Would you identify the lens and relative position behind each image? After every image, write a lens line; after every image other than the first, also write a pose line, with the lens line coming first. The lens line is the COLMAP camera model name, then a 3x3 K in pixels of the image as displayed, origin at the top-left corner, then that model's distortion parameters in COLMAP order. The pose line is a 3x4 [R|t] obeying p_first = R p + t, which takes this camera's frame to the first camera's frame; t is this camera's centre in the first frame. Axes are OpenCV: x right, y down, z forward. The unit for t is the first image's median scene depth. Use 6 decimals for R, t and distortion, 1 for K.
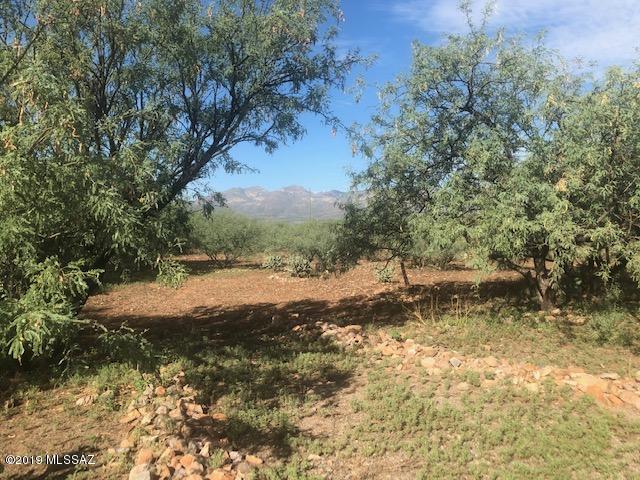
lens RADIAL K [[539.0, 0, 318.2], [0, 539.0, 239.2], [0, 0, 1]] dist [0.042870, -0.045041]
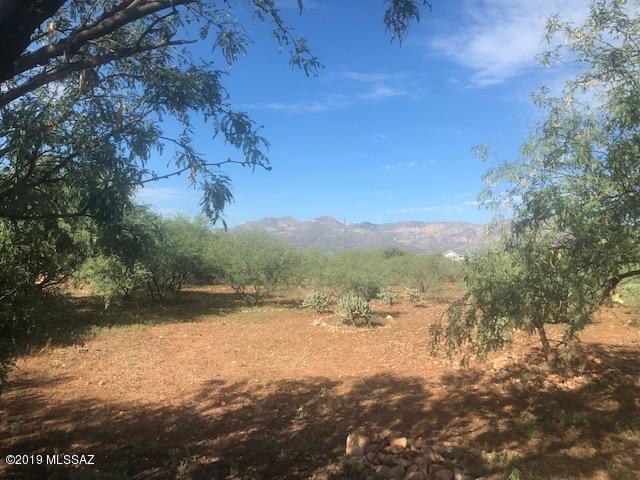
lens RADIAL K [[539.0, 0, 318.9], [0, 539.0, 242.0], [0, 0, 1]] dist [0.042870, -0.045041]
pose [[0.998029, 0.028833, -0.055730, -0.039372], [-0.031688, 0.998193, -0.051047, -0.002590], [0.054158, 0.052712, 0.997140, 0.223515]]
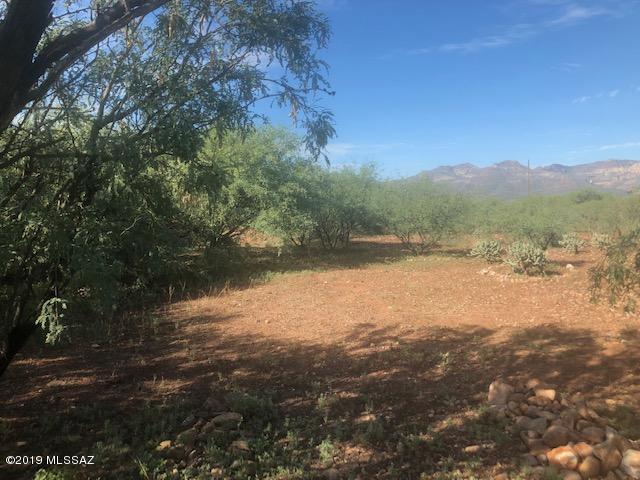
lens RADIAL K [[539.0, 0, 306.8], [0, 539.0, 232.1], [0, 0, 1]] dist [0.042870, -0.045041]
pose [[0.921550, 0.016333, -0.387915, -0.023023], [-0.006247, 0.999609, 0.027249, 0.000906], [0.388208, -0.022688, 0.921292, 0.229496]]
